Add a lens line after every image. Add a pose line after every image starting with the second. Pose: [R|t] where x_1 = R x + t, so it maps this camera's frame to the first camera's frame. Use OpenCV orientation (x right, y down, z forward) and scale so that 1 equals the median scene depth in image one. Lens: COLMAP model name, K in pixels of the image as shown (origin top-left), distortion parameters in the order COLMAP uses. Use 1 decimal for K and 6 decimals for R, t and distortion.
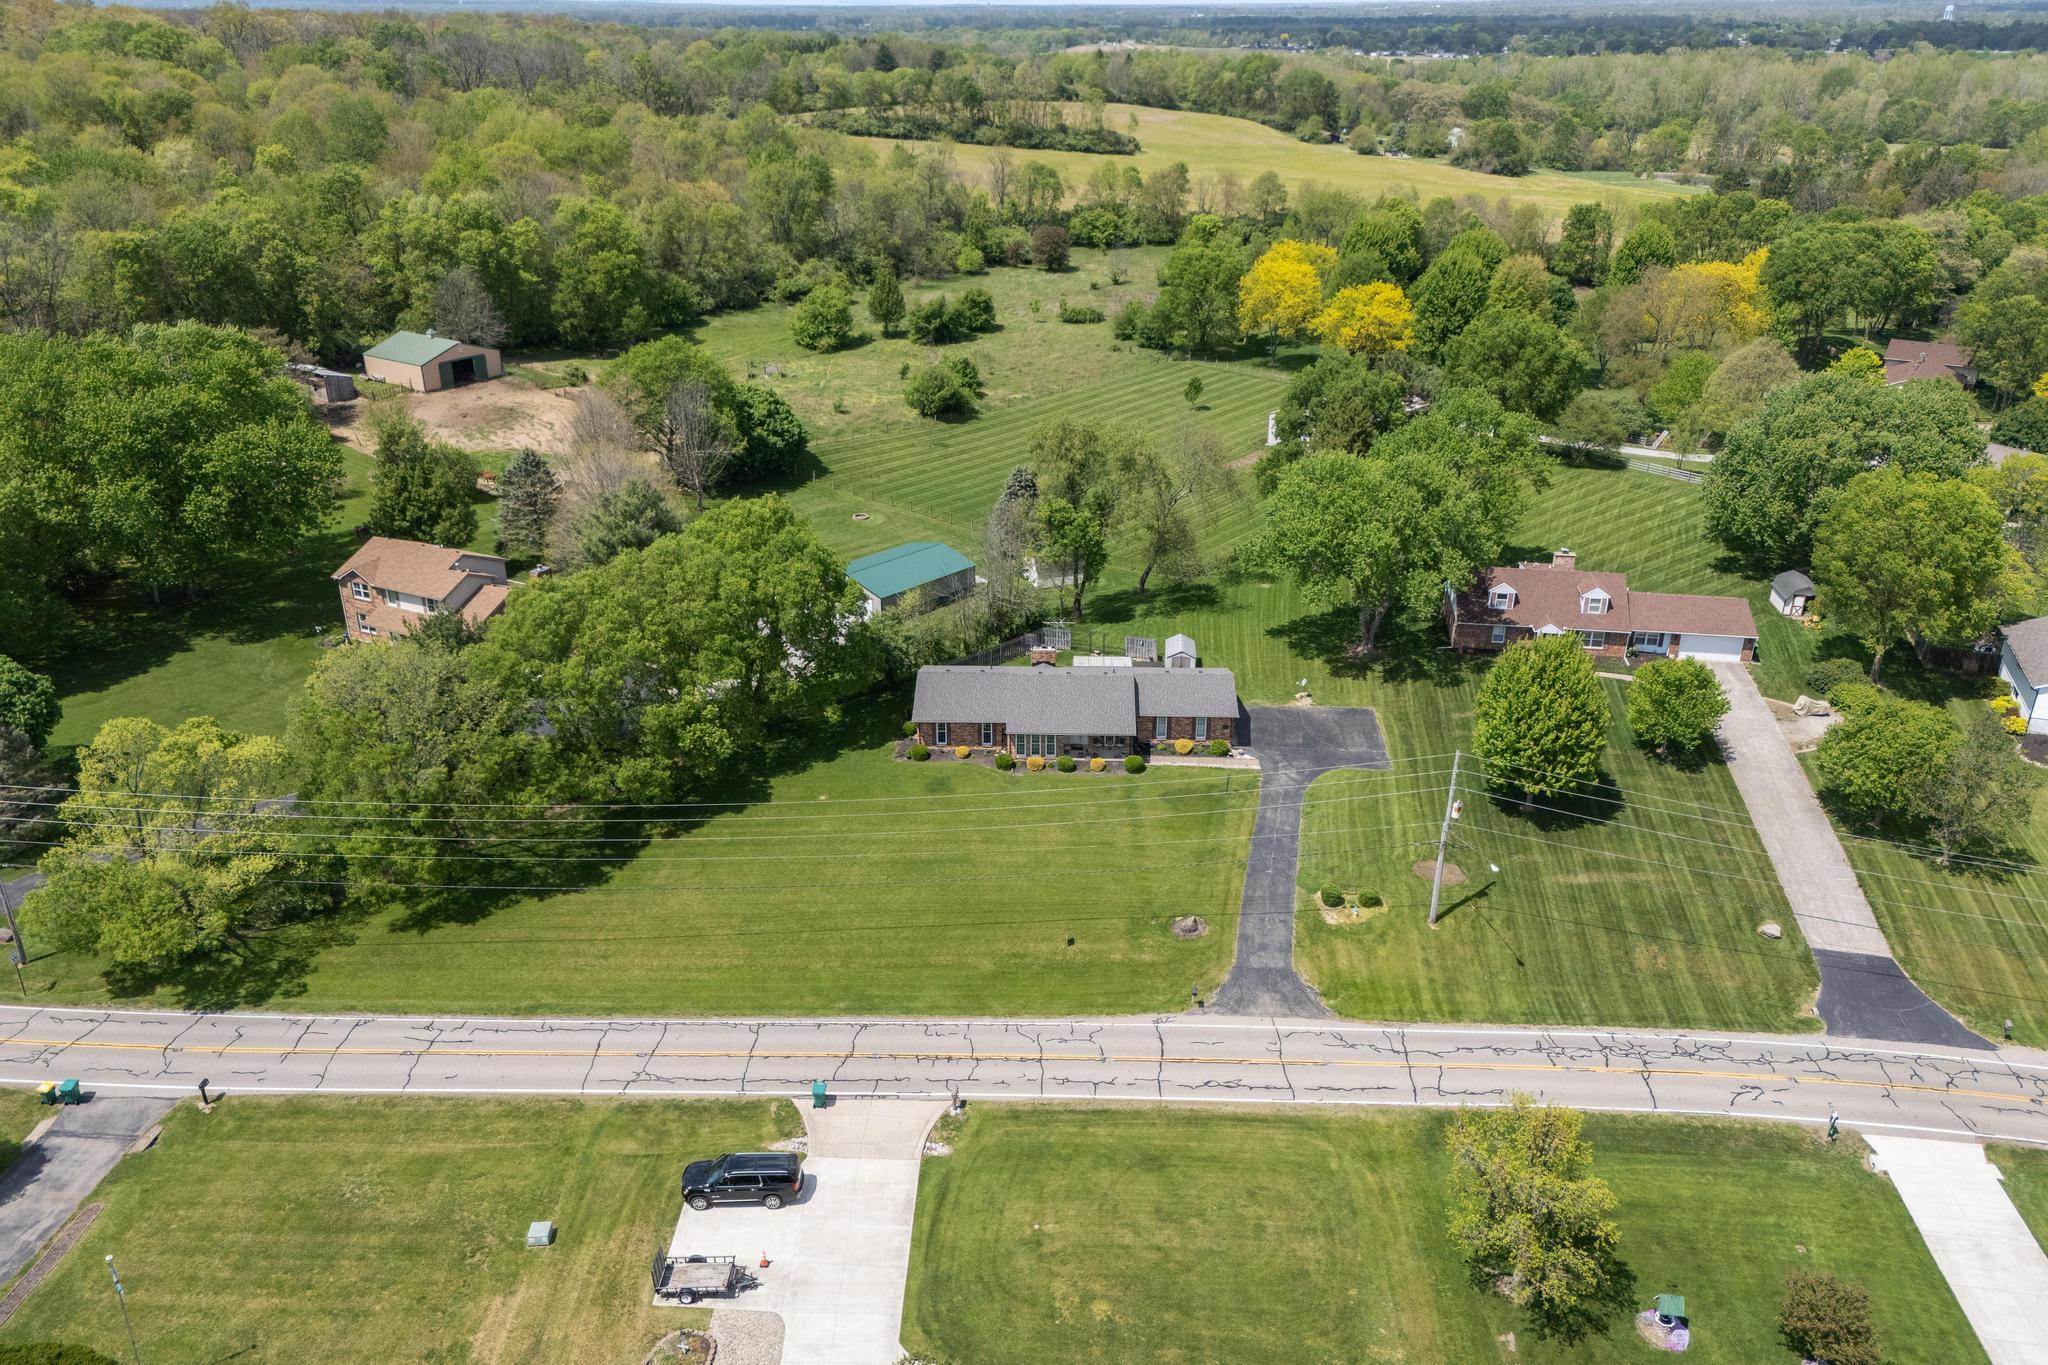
lens RADIAL K [[1509.1, 0, 1035.0], [0, 1509.1, 685.6], [0, 0, 1]] dist [0.058289, -0.048273]
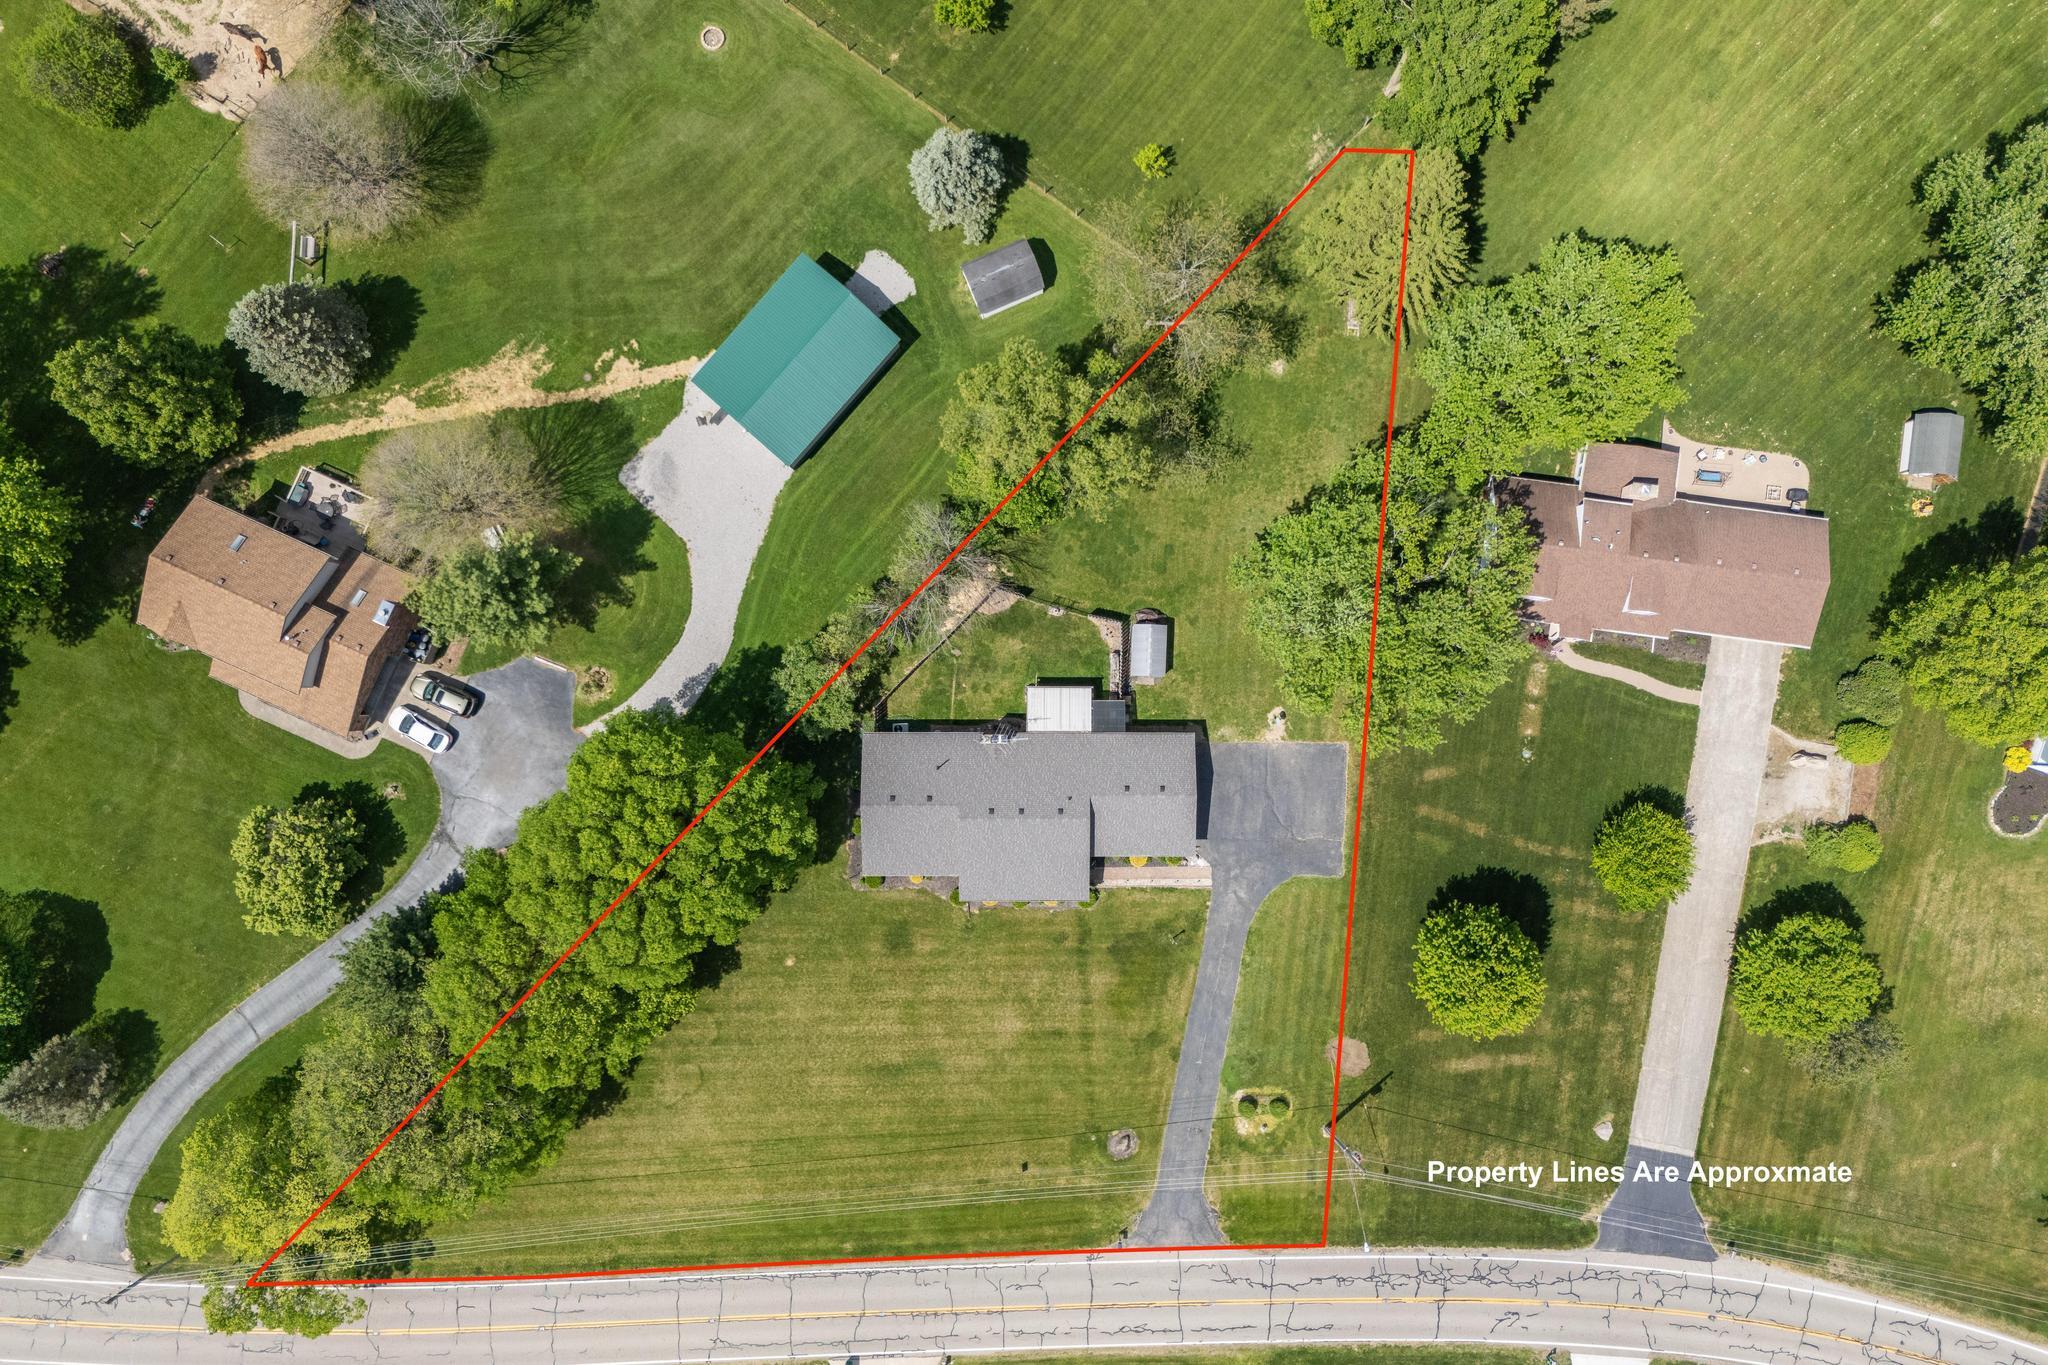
lens RADIAL K [[1509.1, 0, 1025.2], [0, 1509.1, 661.7], [0, 0, 1]] dist [0.058289, -0.048273]
pose [[0.999786, -0.019514, -0.006891, 0.021305], [0.014541, 0.425478, 0.904852, -0.586988], [-0.014725, -0.904758, 0.425671, 0.444191]]
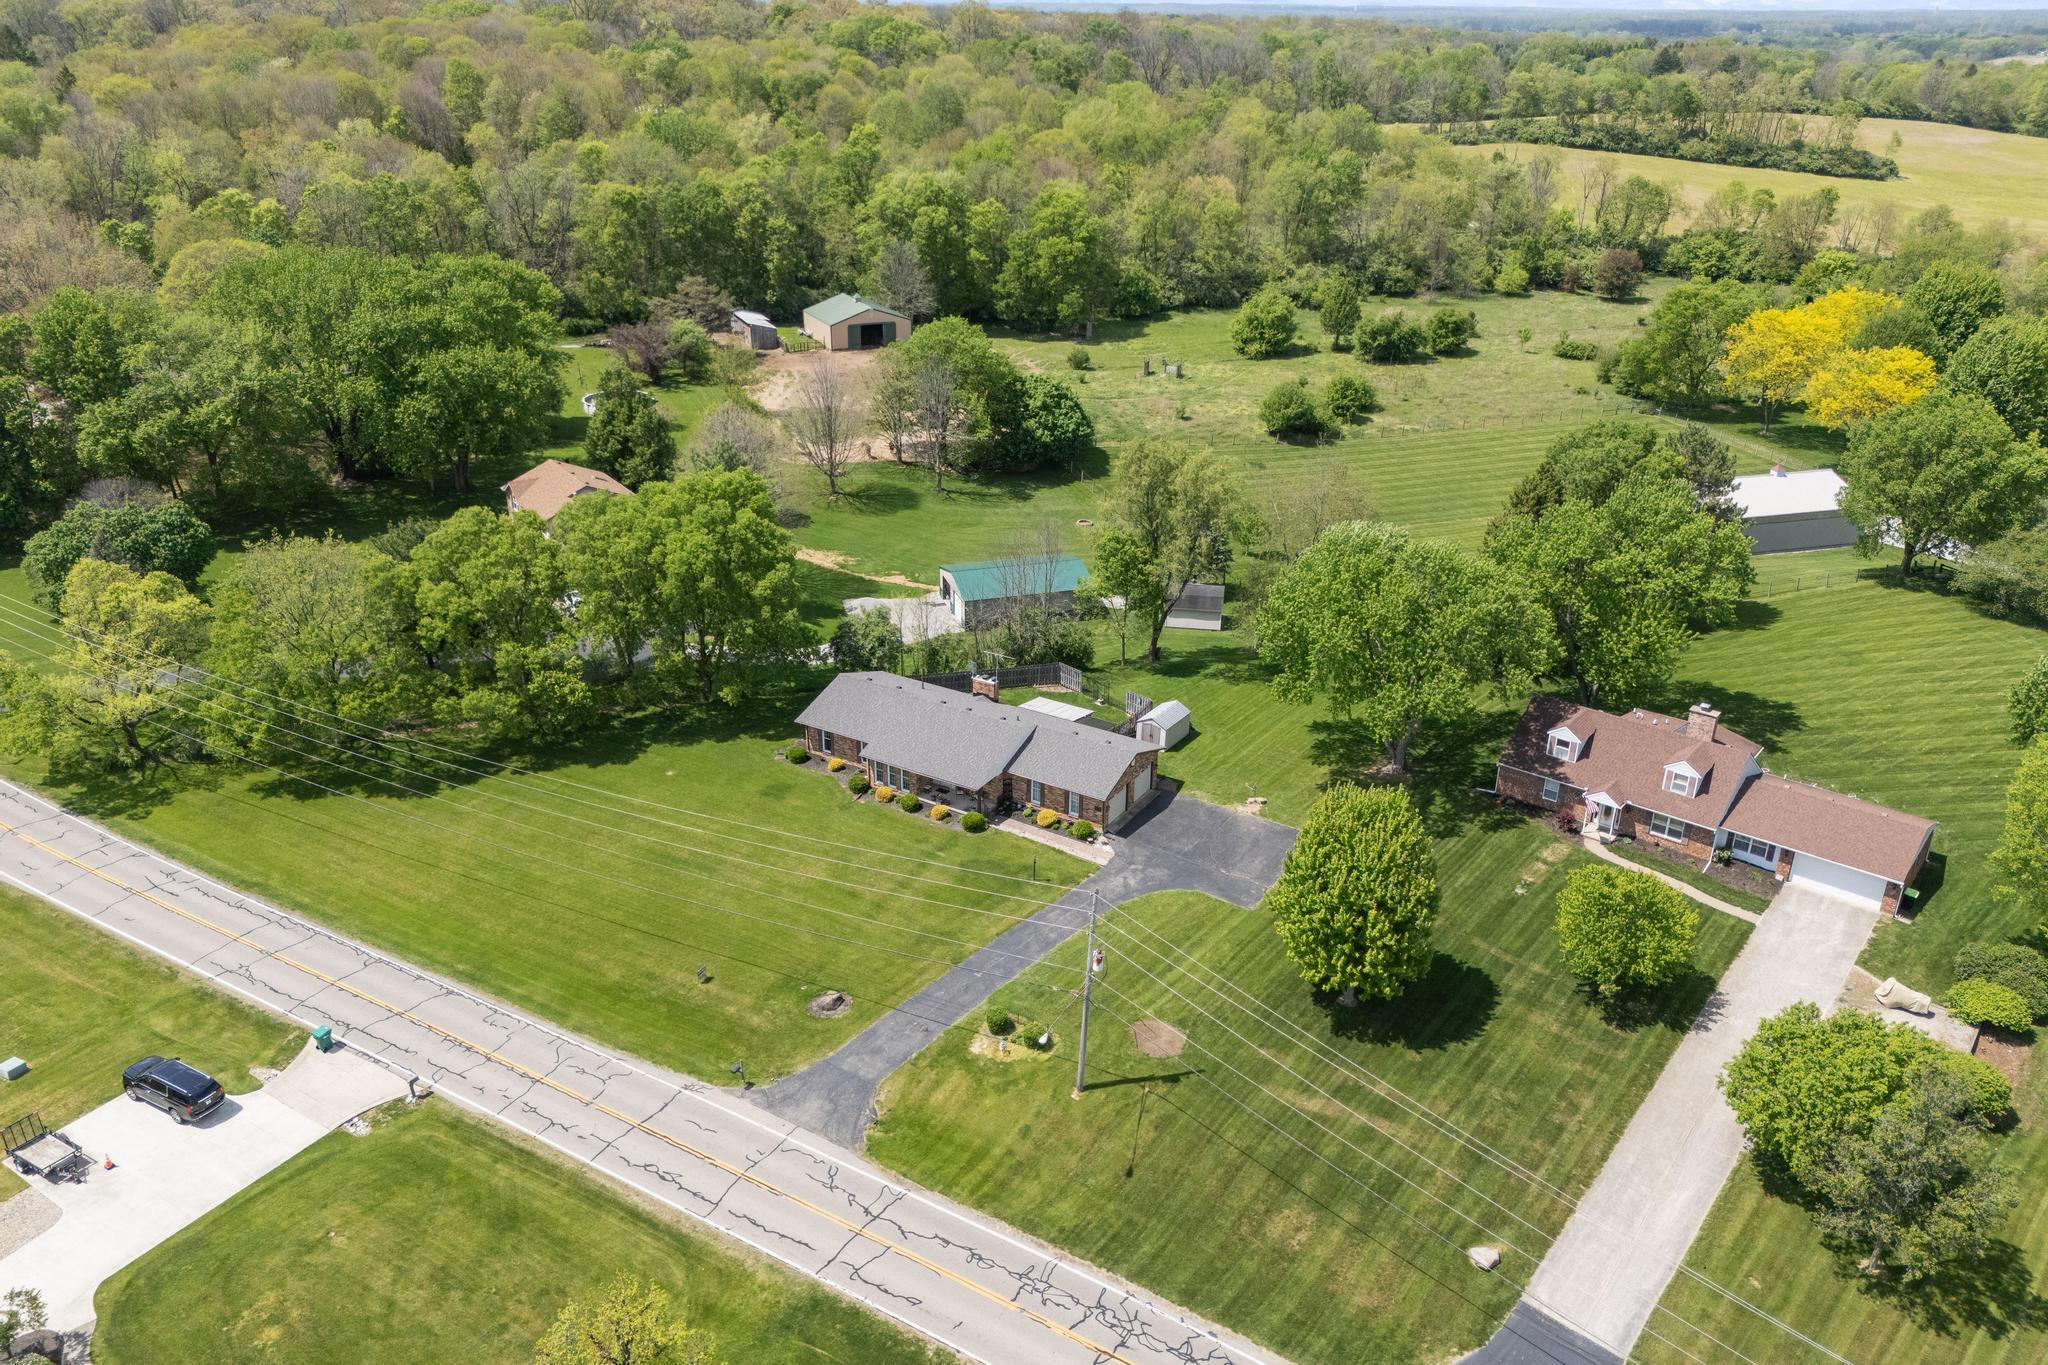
lens RADIAL K [[1509.1, 0, 1032.2], [0, 1509.1, 683.5], [0, 0, 1]] dist [0.058289, -0.048273]
pose [[0.864598, 0.211906, -0.455594, 0.303883], [-0.214141, 0.975651, 0.047413, -0.048671], [0.454548, 0.056568, 0.888924, 0.134587]]
